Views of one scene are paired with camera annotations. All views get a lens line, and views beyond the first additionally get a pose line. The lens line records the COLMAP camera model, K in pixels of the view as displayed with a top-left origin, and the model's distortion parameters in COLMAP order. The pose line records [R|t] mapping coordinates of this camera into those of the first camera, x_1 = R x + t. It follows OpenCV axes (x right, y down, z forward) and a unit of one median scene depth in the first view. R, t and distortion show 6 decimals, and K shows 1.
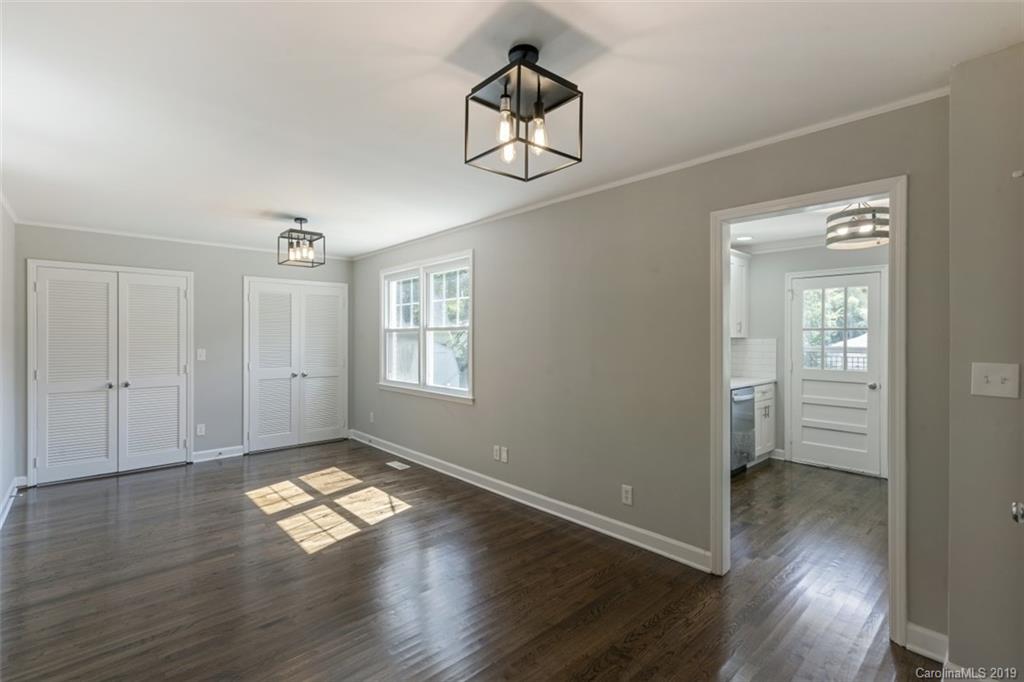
lens RADIAL K [[469.0, 0, 512.0], [0, 469.0, 341.0], [0, 0, 1]] dist [0.004151, 0.000191]
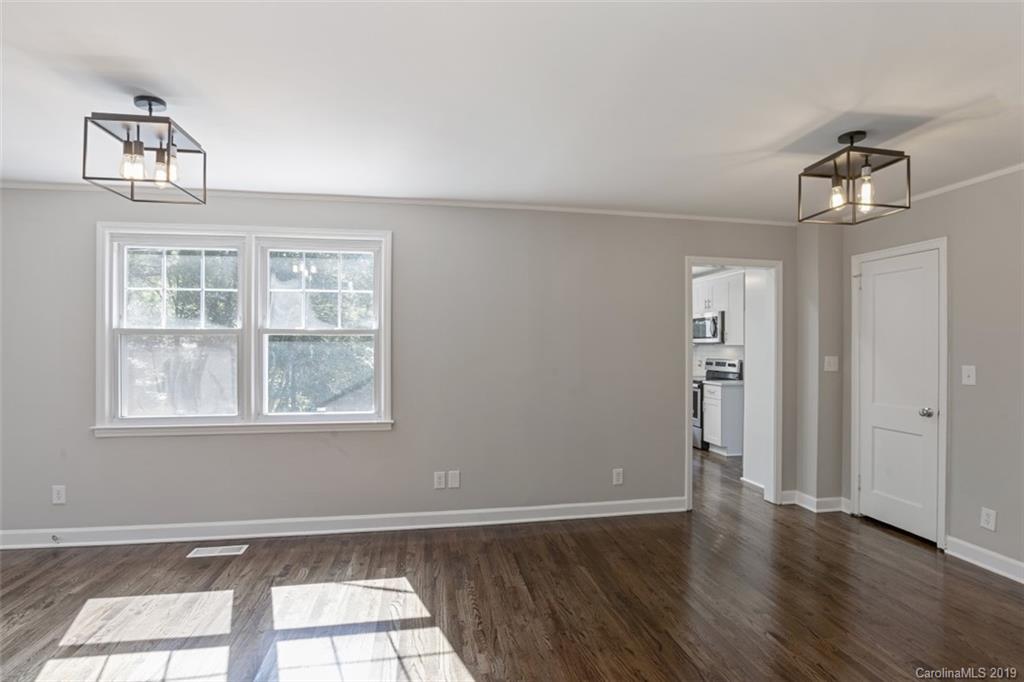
lens RADIAL K [[446.3, 0, 509.6], [0, 446.3, 347.2], [0, 0, 1]] dist [-0.025623, 0.000017]
pose [[0.554729, 0.005112, 0.832015, -0.622565], [0.005804, 0.999933, -0.010014, 0.006630], [-0.832011, 0.010384, 0.554662, 0.440344]]
